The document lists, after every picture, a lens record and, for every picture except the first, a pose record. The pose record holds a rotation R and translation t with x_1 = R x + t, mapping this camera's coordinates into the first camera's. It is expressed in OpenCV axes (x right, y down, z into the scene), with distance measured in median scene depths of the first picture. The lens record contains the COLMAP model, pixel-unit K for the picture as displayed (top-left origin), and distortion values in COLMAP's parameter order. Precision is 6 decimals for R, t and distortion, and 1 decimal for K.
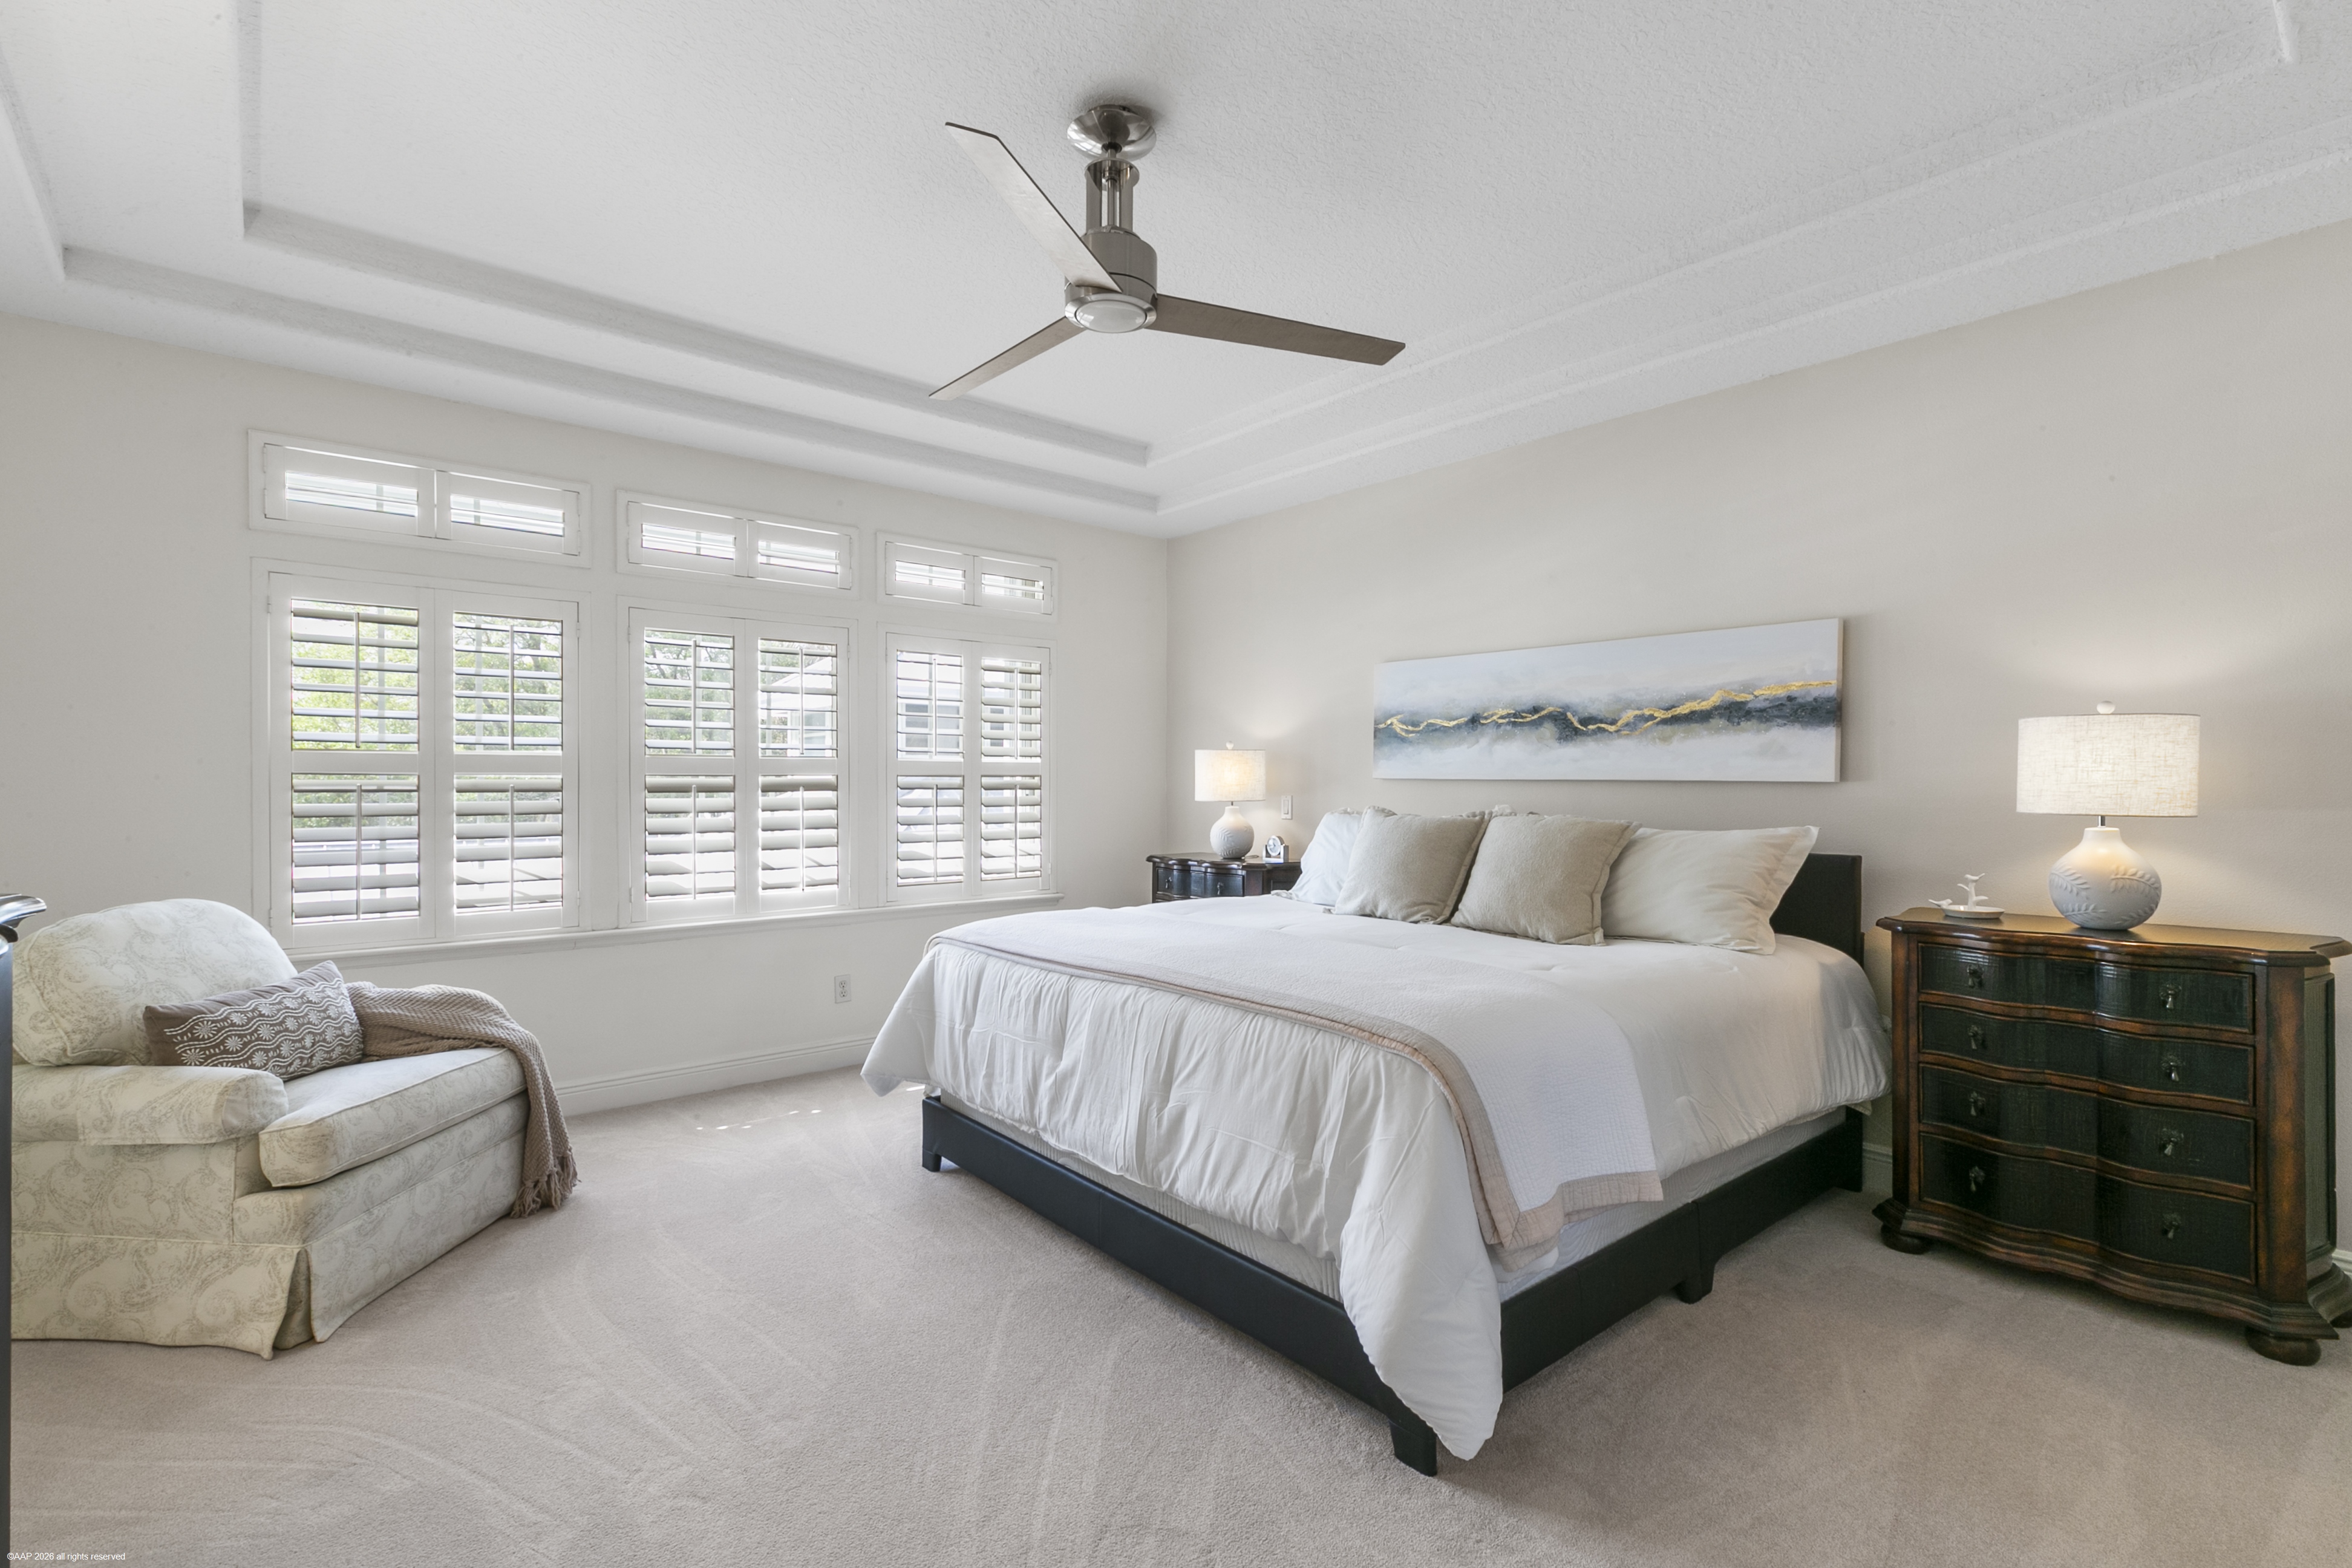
lens RADIAL K [[1079.1, 0, 1191.6], [0, 1079.1, 780.6], [0, 0, 1]] dist [0.004714, 0.000112]
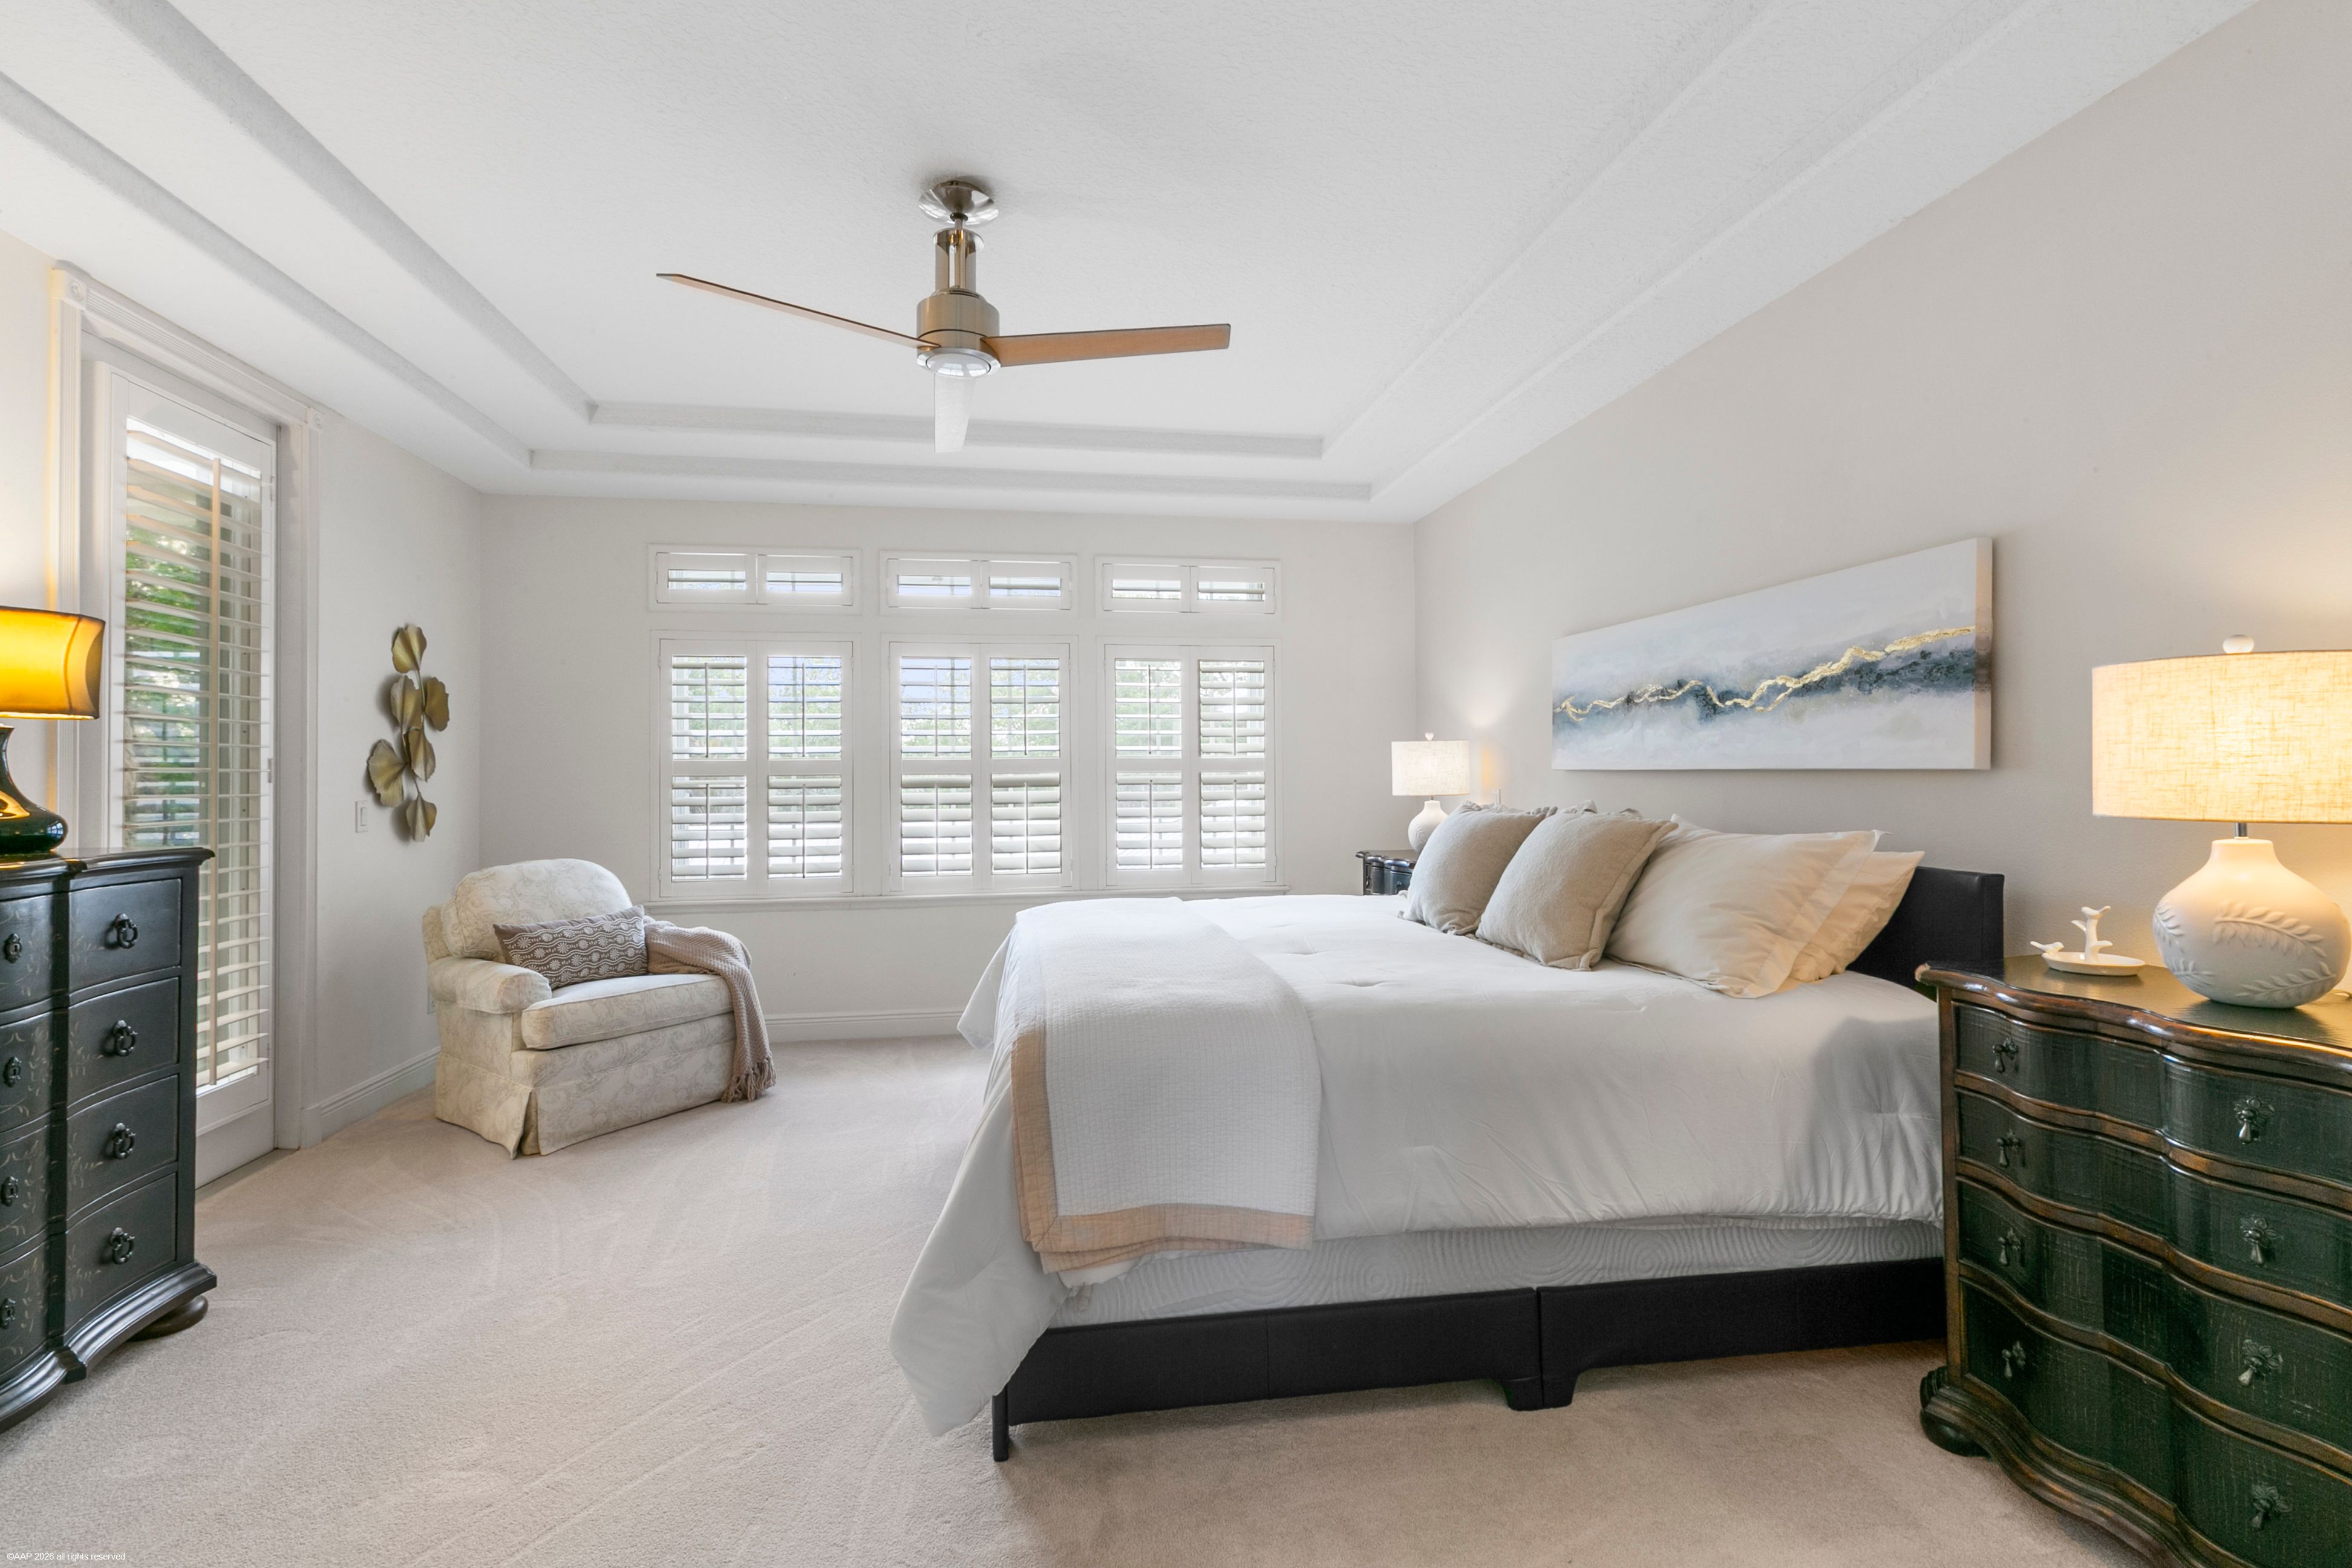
lens RADIAL K [[1078.8, 0, 1171.0], [0, 1078.8, 752.8], [0, 0, 1]] dist [0.003070, 0.000146]
pose [[0.850838, -0.020438, -0.525030, 0.528951], [0.009924, 0.999690, -0.022832, 0.001690], [0.525334, 0.014215, 0.850777, 0.124620]]
